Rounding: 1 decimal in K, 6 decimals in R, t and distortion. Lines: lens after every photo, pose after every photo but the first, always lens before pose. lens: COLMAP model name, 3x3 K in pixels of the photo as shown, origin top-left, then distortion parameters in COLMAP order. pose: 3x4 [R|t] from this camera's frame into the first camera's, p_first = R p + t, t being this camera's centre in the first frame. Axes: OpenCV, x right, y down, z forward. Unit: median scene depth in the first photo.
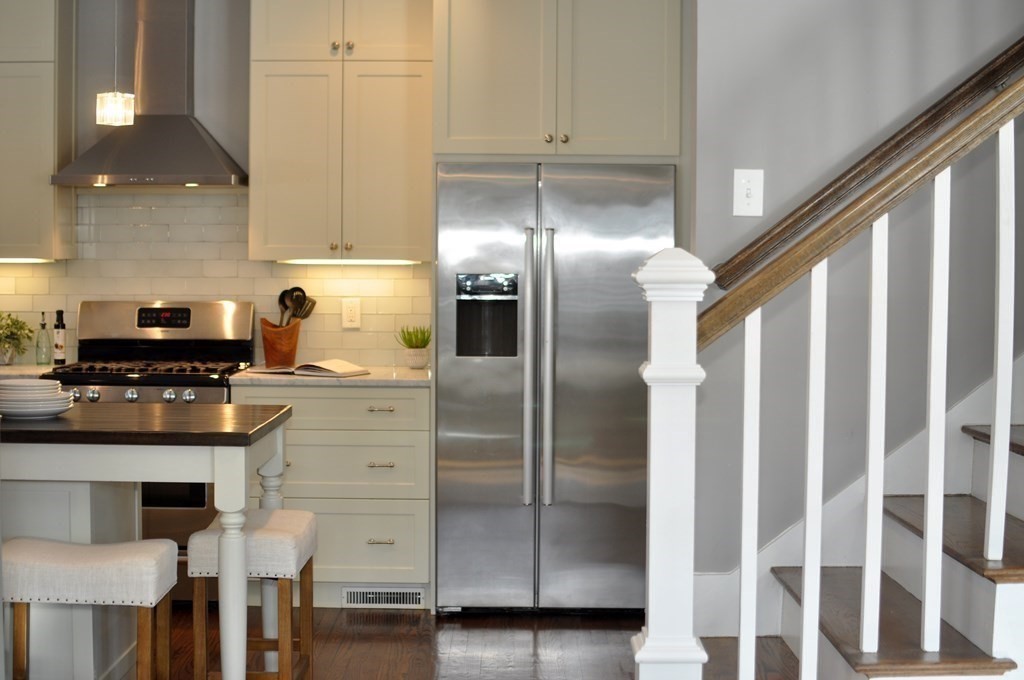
lens RADIAL K [[1595.0, 0, 514.2], [0, 1595.0, 332.1], [0, 0, 1]] dist [-0.052992, 0.000000]
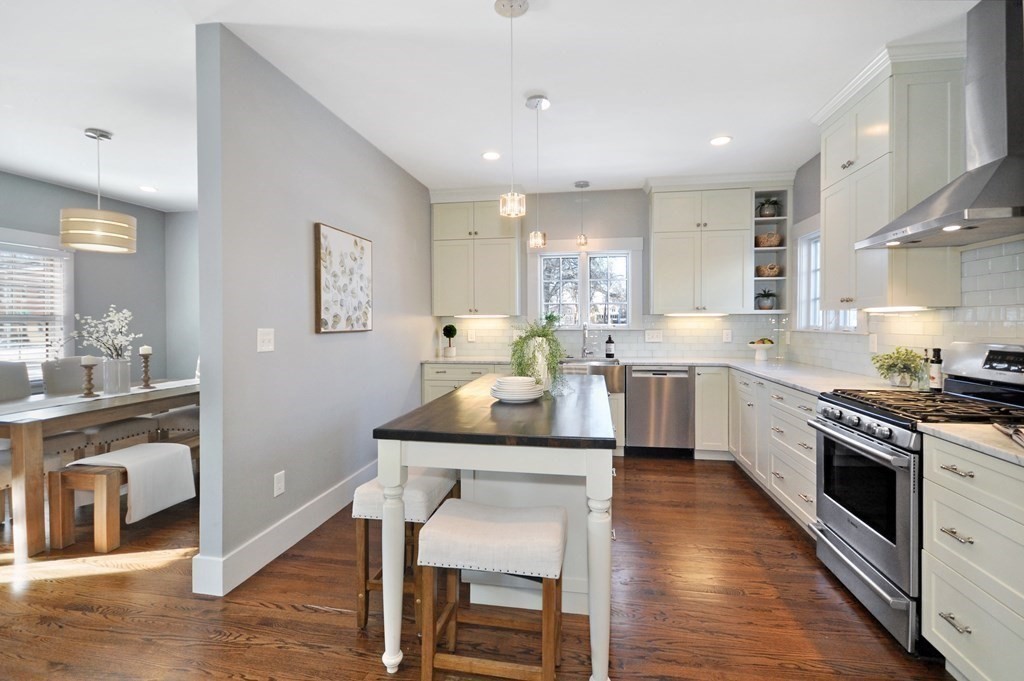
lens RADIAL K [[476.4, 0, 527.6], [0, 476.4, 323.3], [0, 0, 1]] dist [-0.005383, -0.000002]
pose [[-0.182132, -0.004322, -0.983265, 0.135428], [-0.043140, 0.999063, 0.003600, -0.021071], [0.982327, 0.043074, -0.182148, 0.754324]]
